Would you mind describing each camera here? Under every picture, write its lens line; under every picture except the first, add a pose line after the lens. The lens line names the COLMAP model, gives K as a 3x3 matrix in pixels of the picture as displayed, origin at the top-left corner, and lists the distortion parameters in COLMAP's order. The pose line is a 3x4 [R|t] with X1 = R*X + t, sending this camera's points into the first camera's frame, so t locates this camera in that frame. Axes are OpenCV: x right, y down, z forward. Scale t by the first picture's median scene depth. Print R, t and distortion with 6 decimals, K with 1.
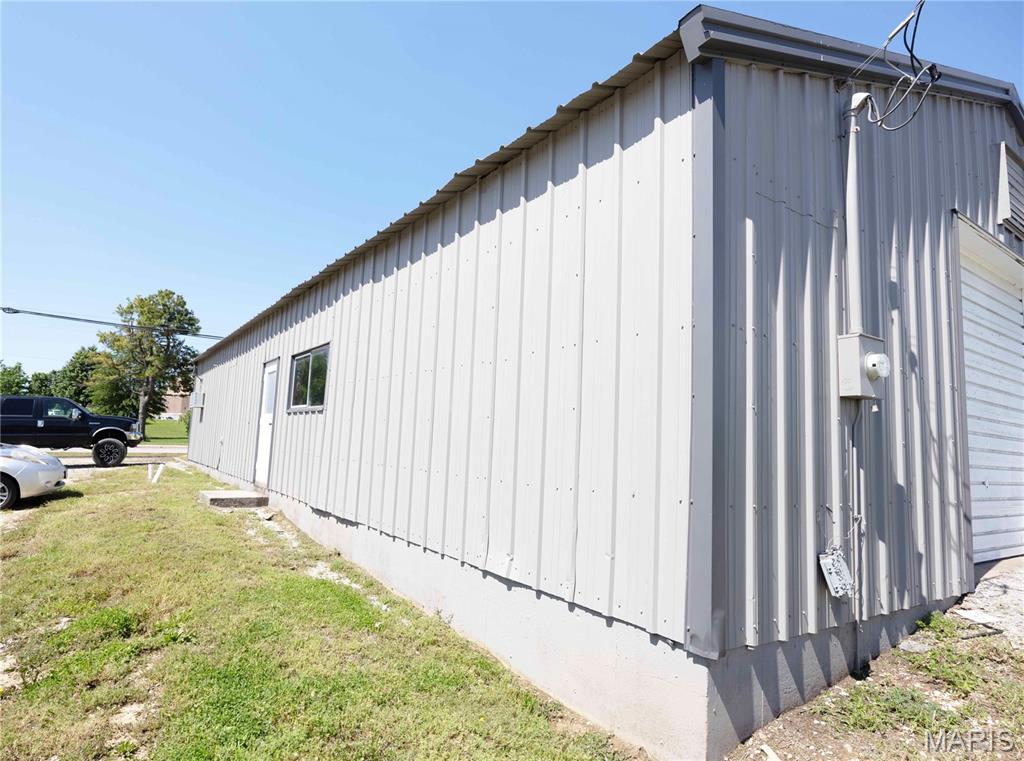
lens RADIAL K [[522.9, 0, 507.4], [0, 522.9, 386.8], [0, 0, 1]] dist [-0.001711, -0.000422]
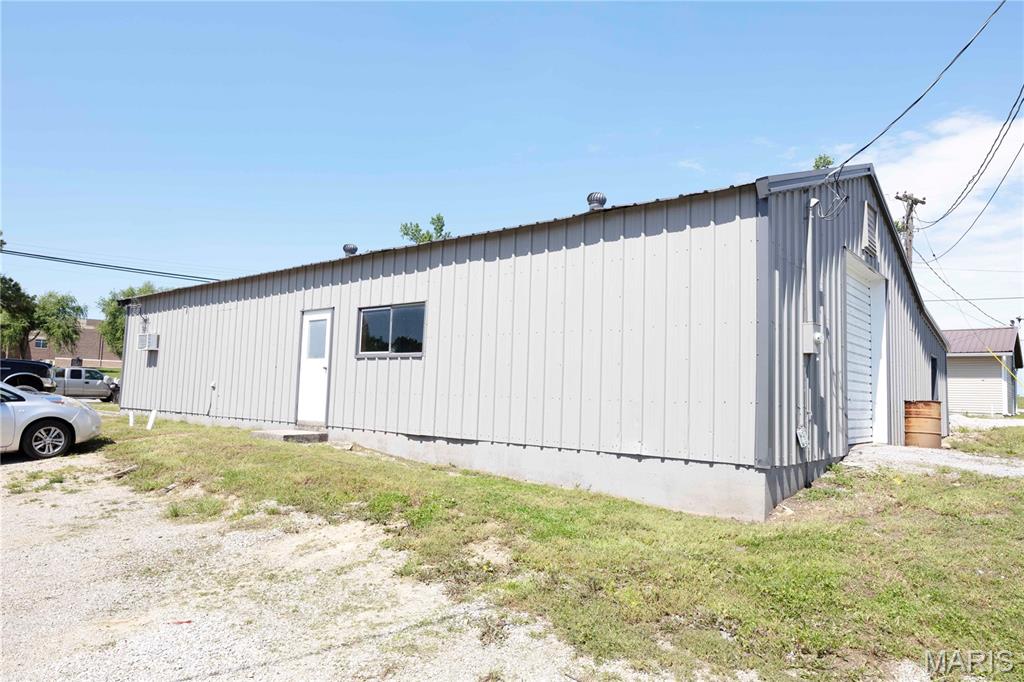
lens RADIAL K [[670.2, 0, 512.0], [0, 670.2, 341.0], [0, 0, 1]] dist [0.000911, -0.000120]
pose [[0.951603, 0.004798, 0.307293, -1.059678], [-0.016175, 0.999274, 0.034485, -0.084543], [-0.306905, -0.037786, 0.950990, -0.961444]]
